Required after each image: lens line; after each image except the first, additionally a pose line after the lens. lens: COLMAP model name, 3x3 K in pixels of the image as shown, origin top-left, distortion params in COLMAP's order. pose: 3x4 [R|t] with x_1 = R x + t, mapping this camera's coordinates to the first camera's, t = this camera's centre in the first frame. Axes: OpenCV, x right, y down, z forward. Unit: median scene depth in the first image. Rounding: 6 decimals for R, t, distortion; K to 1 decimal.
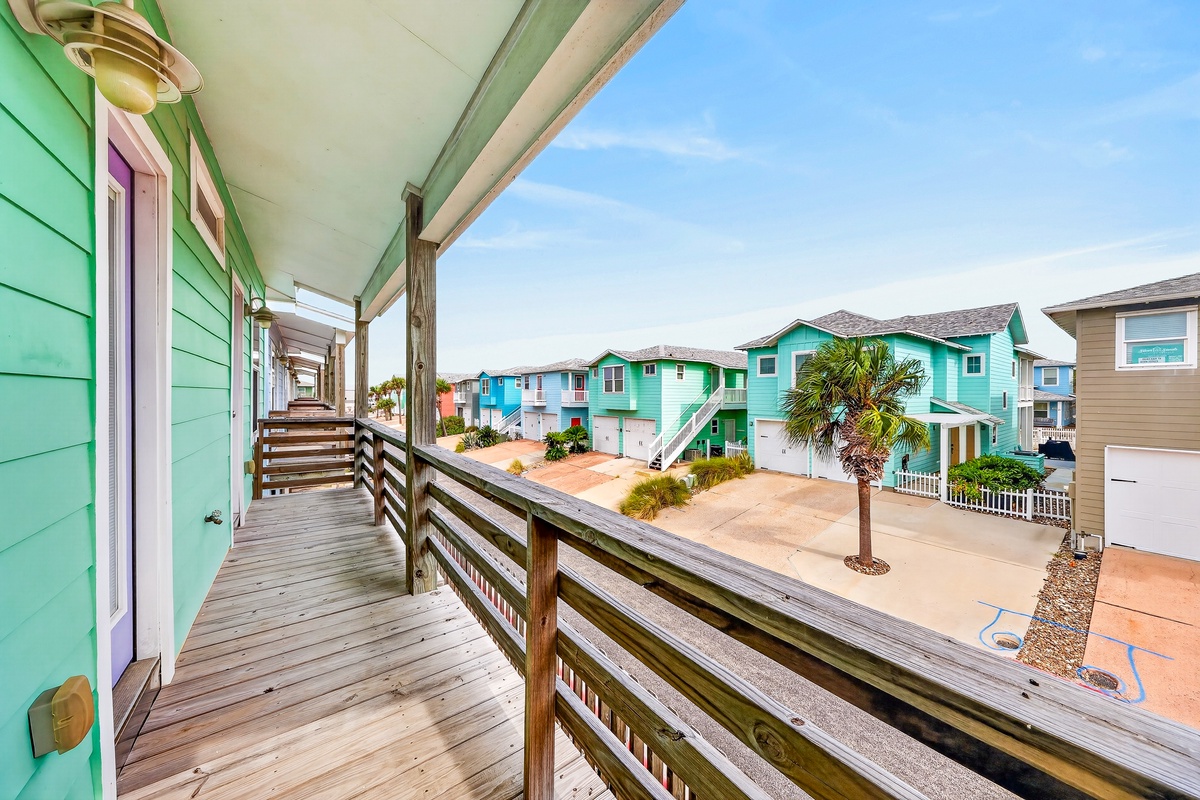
lens RADIAL K [[399.3, 0, 600.2], [0, 399.3, 394.3], [0, 0, 1]] dist [-0.001153, -0.000008]
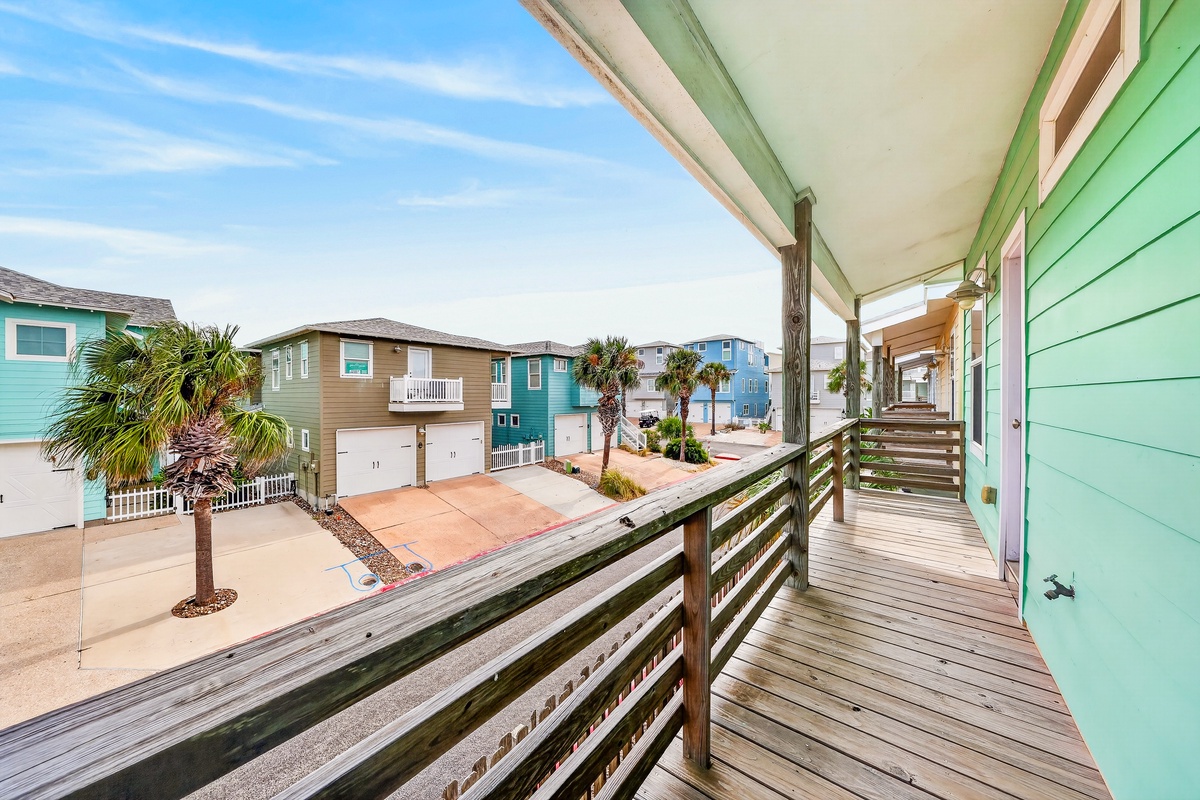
lens RADIAL K [[399.3, 0, 598.2], [0, 399.3, 397.6], [0, 0, 1]] dist [-0.001153, -0.000008]
pose [[-0.266181, -0.007556, 0.963894, -0.361082], [-0.000704, 0.999971, 0.007644, 0.001958], [-0.963923, 0.001357, -0.266178, 0.490547]]
